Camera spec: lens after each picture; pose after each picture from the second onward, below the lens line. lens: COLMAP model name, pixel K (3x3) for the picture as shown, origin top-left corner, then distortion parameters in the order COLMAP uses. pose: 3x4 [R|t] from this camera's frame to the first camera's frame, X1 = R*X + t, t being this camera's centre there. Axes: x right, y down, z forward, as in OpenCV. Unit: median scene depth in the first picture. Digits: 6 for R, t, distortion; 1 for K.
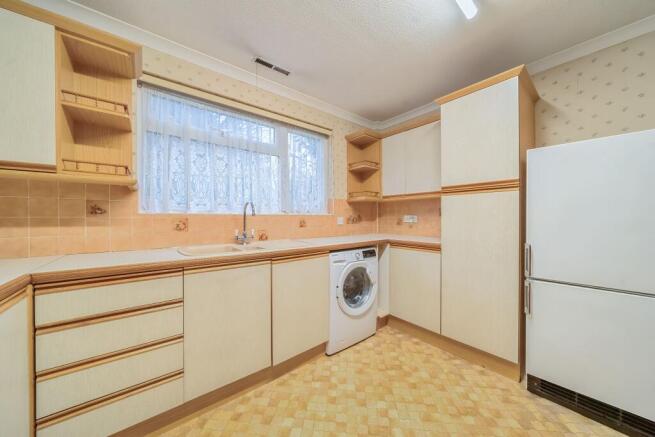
lens RADIAL K [[217.5, 0, 325.8], [0, 217.5, 219.8], [0, 0, 1]] dist [-0.000037, 0.000003]
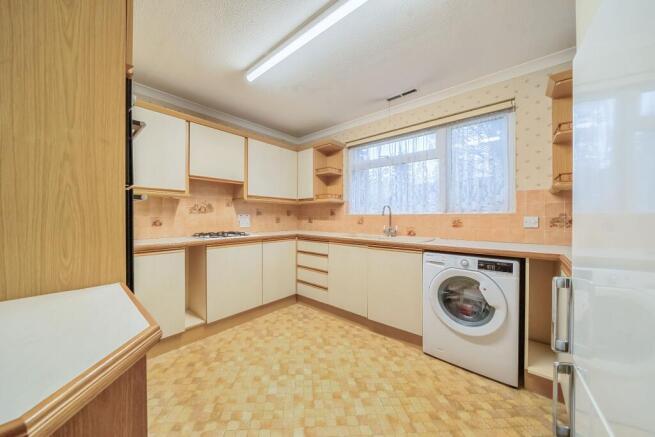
lens RADIAL K [[225.0, 0, 327.5], [0, 225.0, 218.5], [0, 0, 1]] dist [-0.000101, -0.000099]
pose [[0.217313, 0.010491, -0.976045, 0.972366], [-0.010807, 0.999907, 0.008341, -0.007326], [0.976042, 0.008735, 0.217407, 0.335393]]
